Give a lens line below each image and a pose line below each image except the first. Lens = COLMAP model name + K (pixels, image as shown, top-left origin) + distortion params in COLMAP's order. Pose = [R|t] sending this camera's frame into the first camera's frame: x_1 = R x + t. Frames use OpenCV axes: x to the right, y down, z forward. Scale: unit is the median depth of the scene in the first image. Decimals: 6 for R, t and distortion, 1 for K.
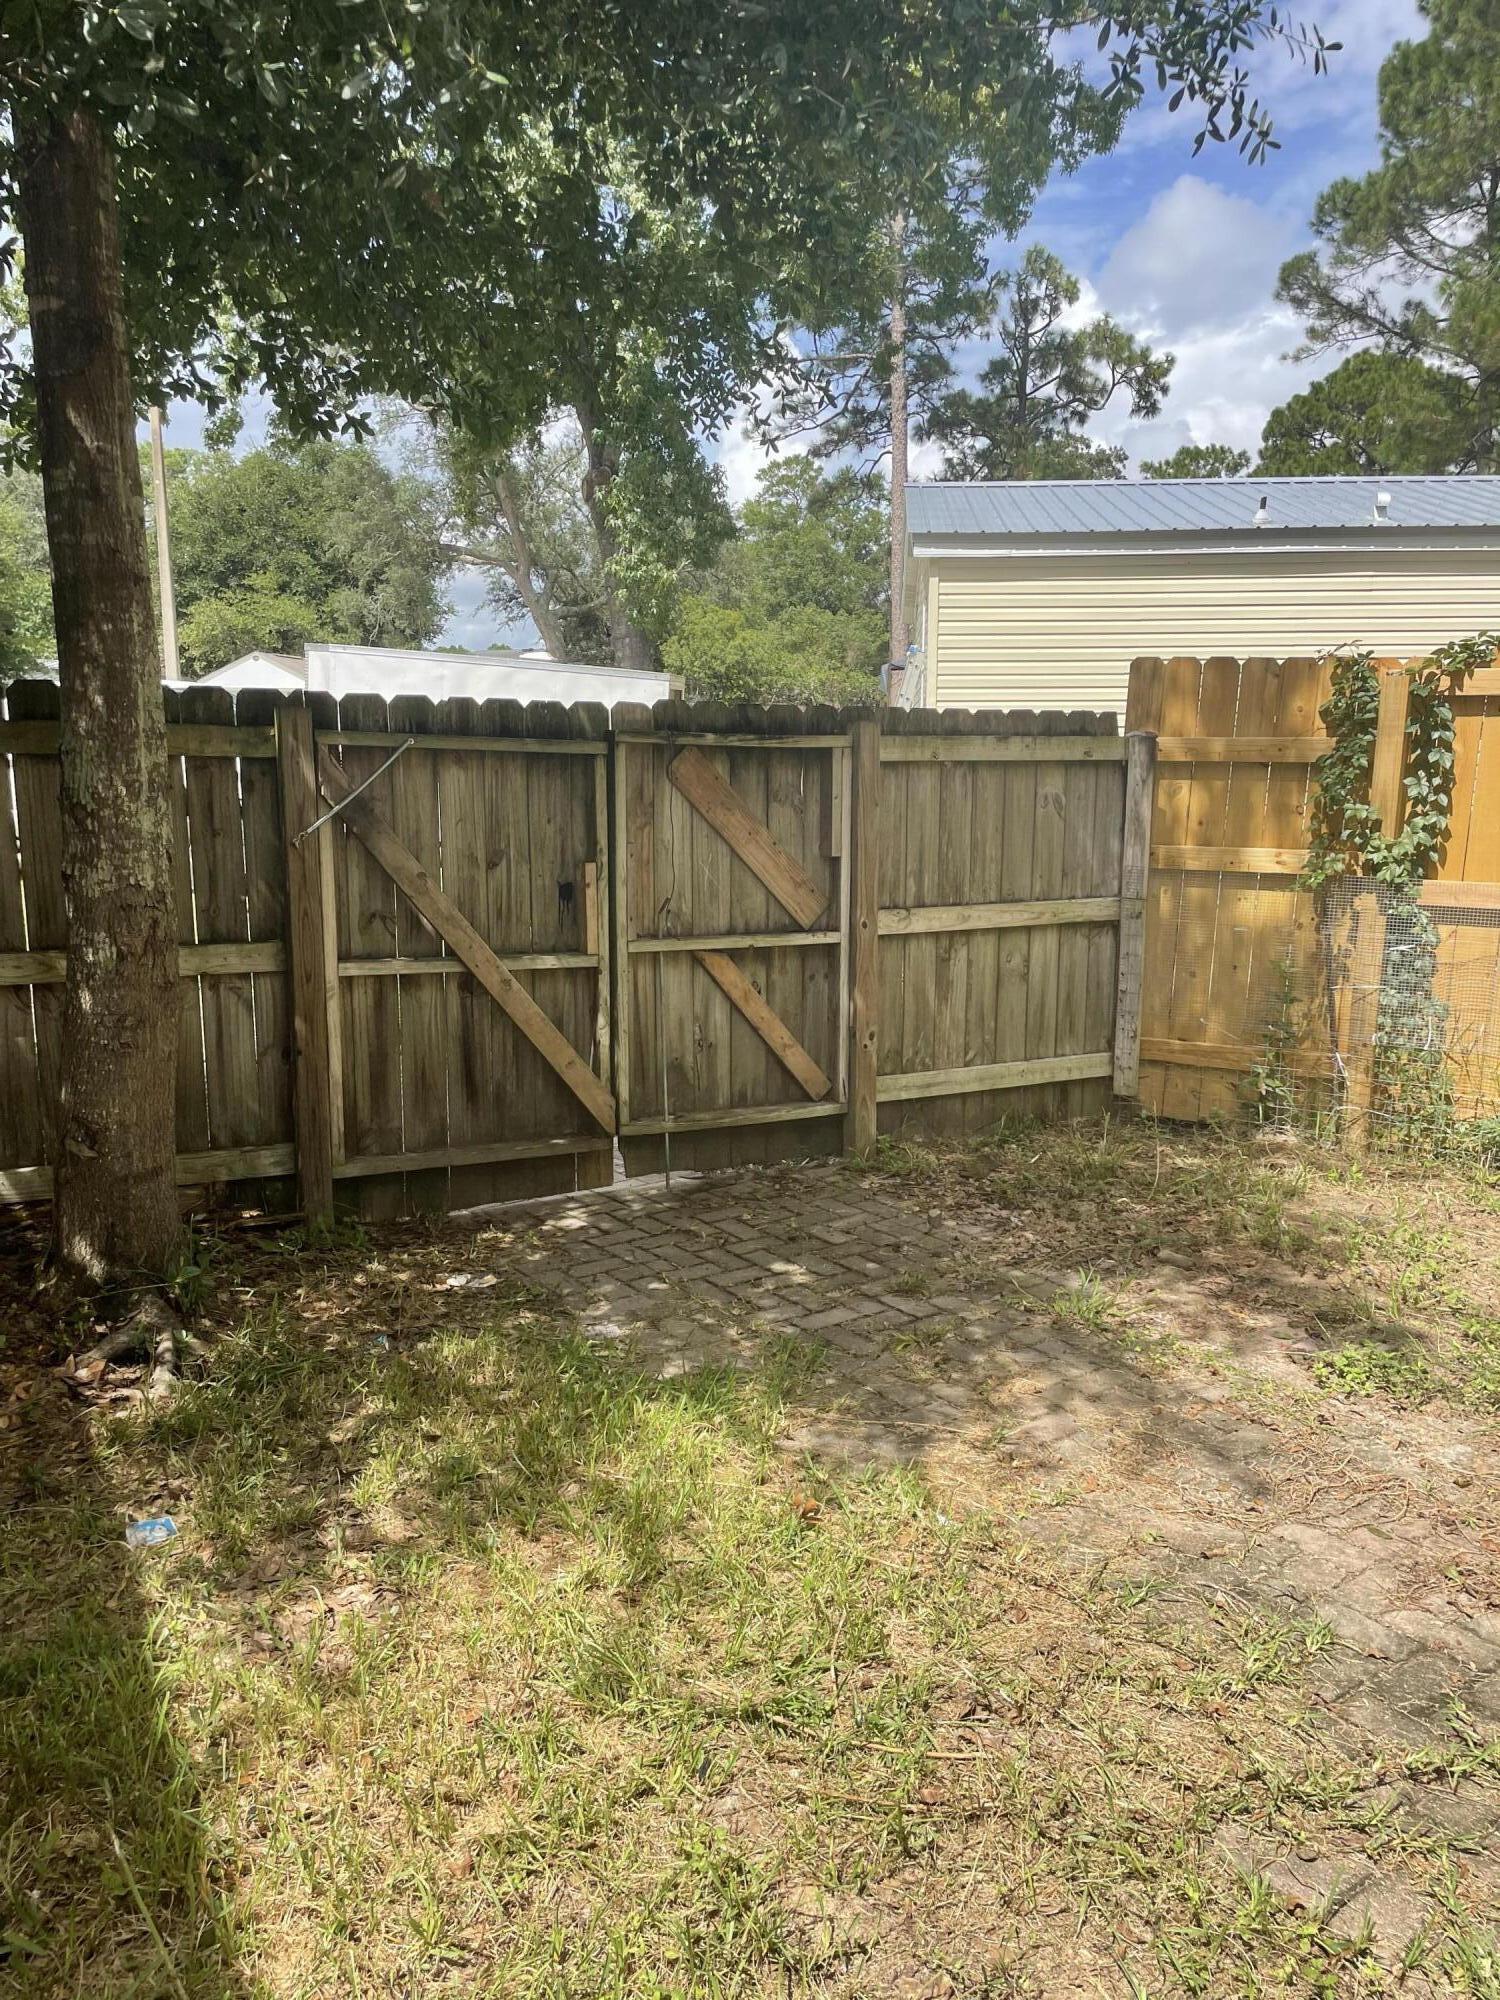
lens RADIAL K [[1672.7, 0, 802.0], [0, 1672.7, 1001.5], [0, 0, 1]] dist [0.132301, -0.169797]
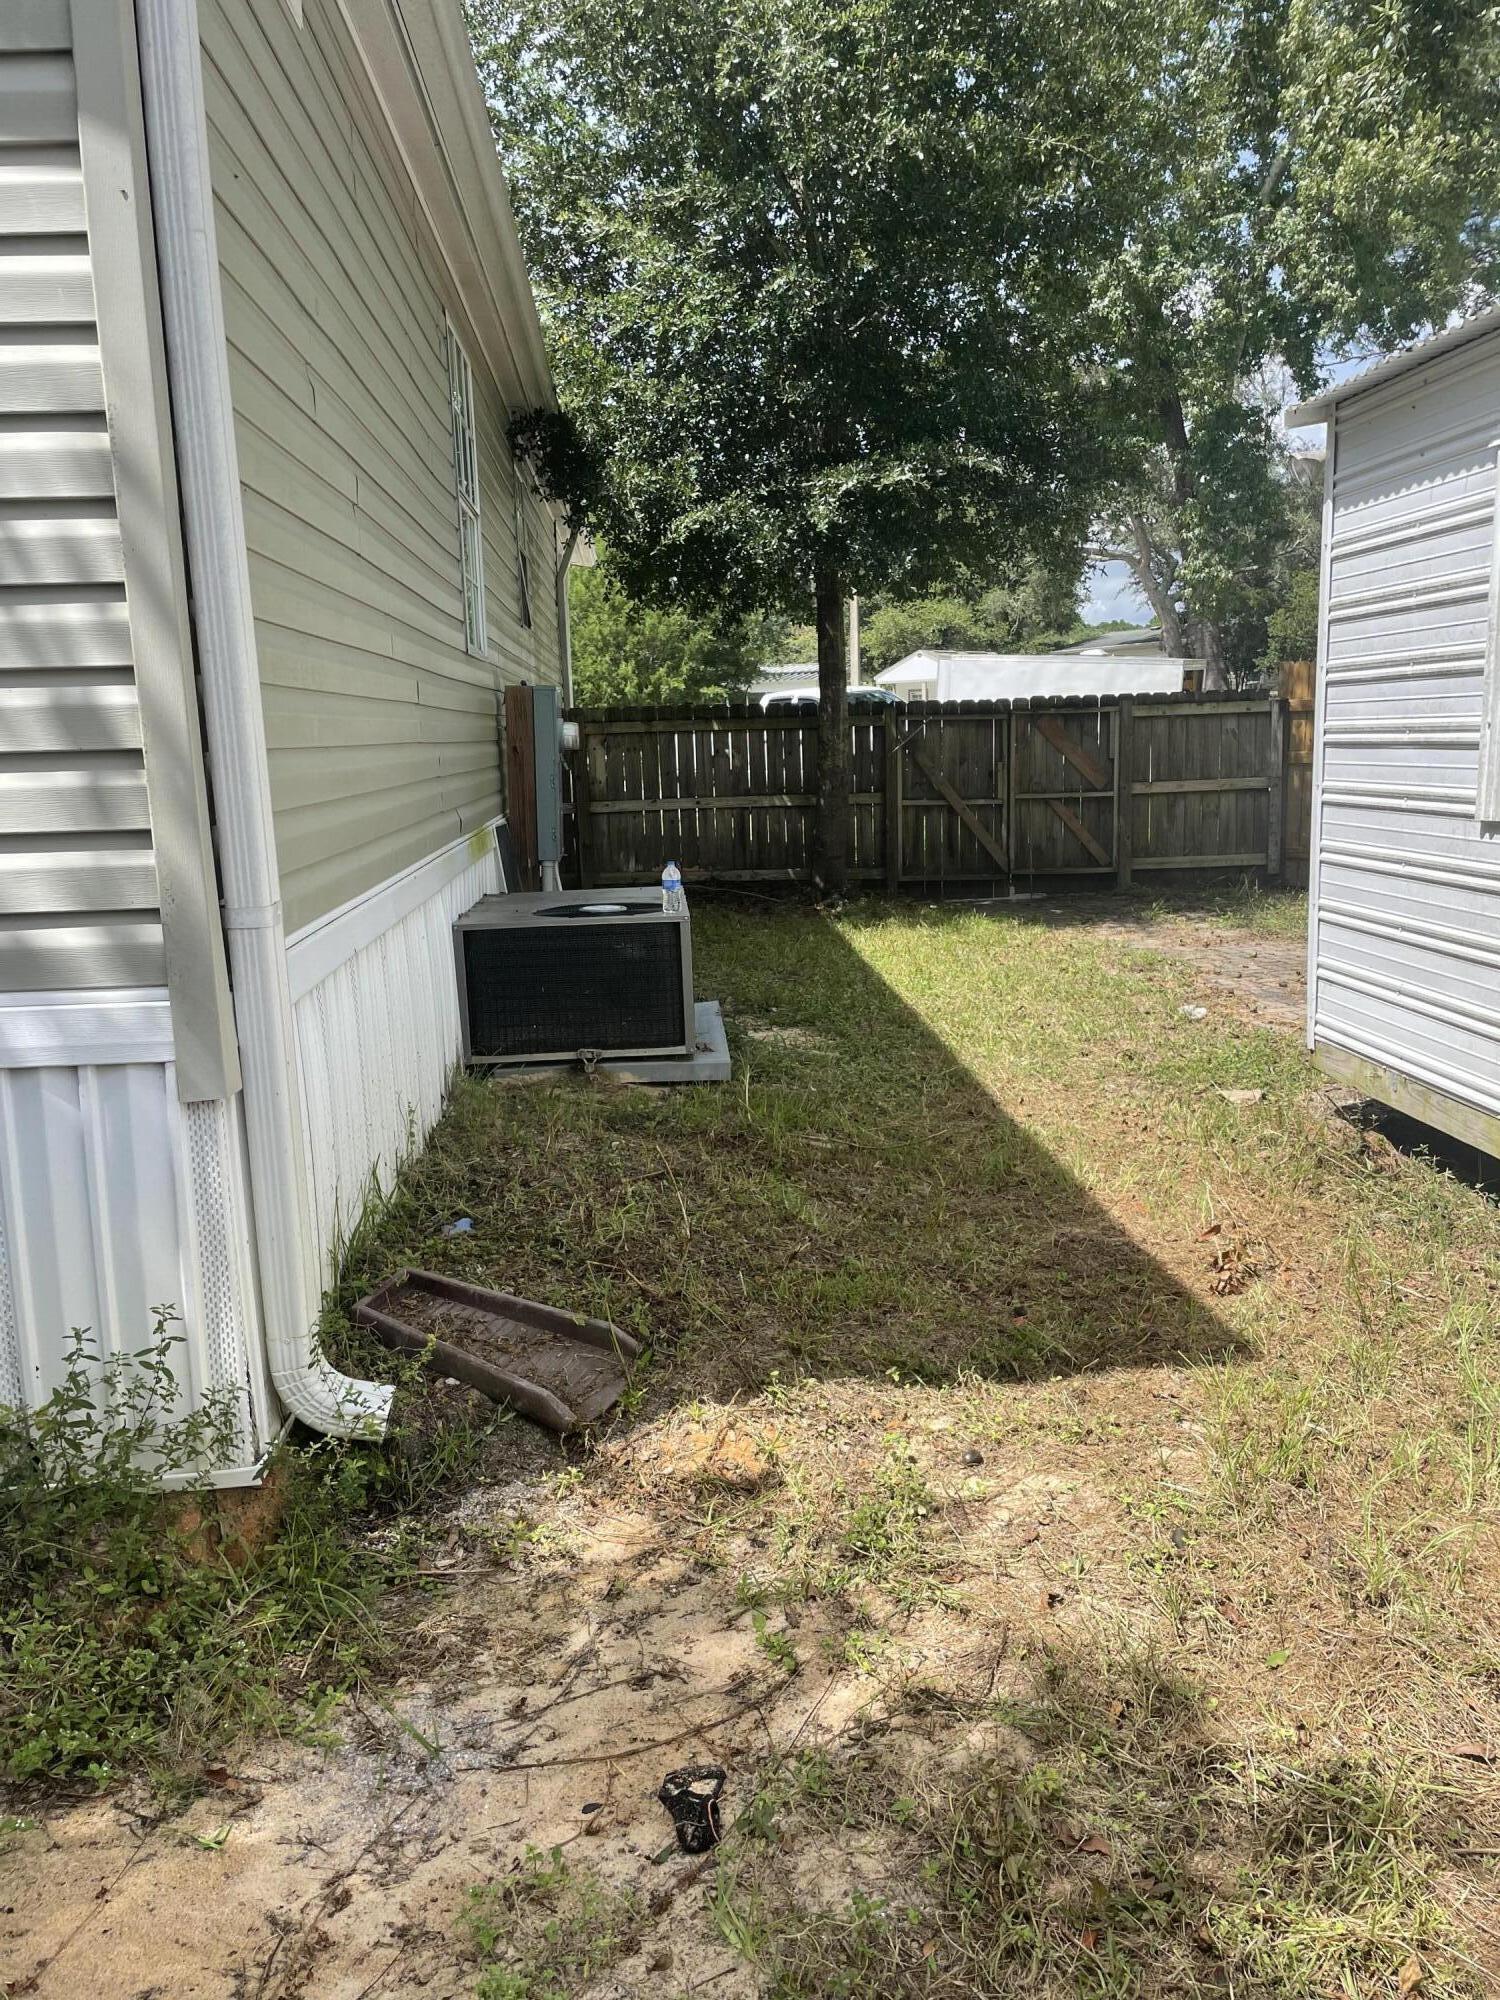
lens RADIAL K [[1514.3, 0, 752.0], [0, 1514.3, 994.7], [0, 0, 1]] dist [0.091698, -0.120201]
pose [[0.913523, 0.037324, -0.405071, 0.069578], [-0.026058, 0.999106, 0.033294, 0.029551], [0.405951, -0.019860, 0.913679, -0.183833]]
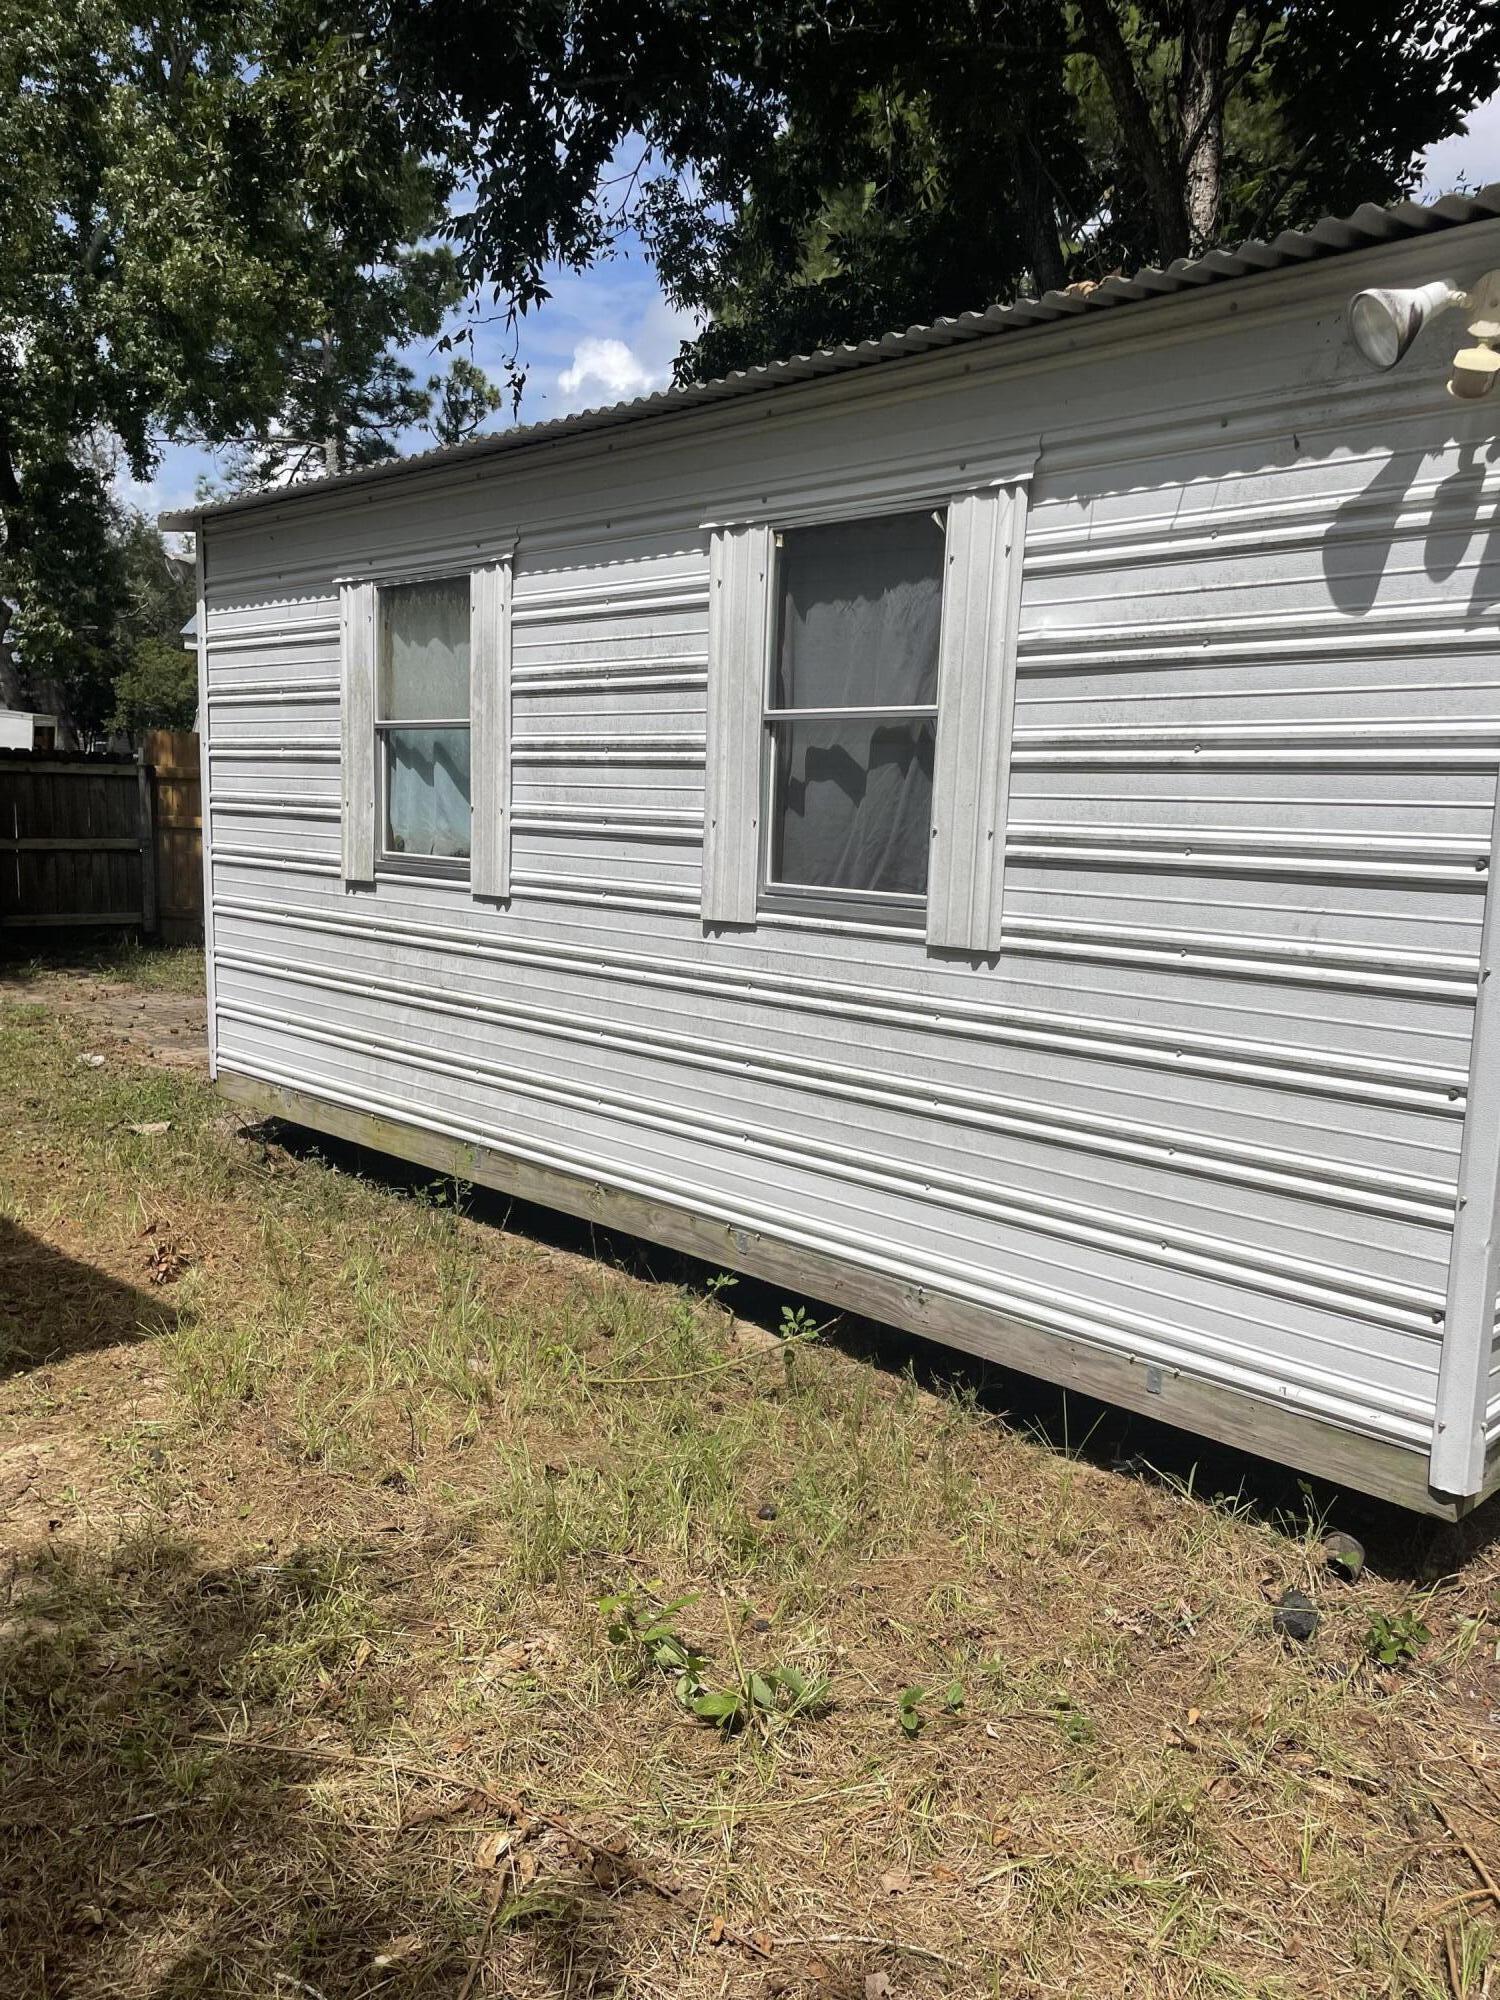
lens RADIAL K [[1514.3, 0, 752.0], [0, 1514.3, 994.7], [0, 0, 1]] dist [0.091698, -0.120201]
pose [[0.957112, -0.011710, 0.289480, 0.067307], [0.015979, 0.999796, -0.012386, 0.032050], [-0.289276, 0.016481, 0.957104, -0.203171]]
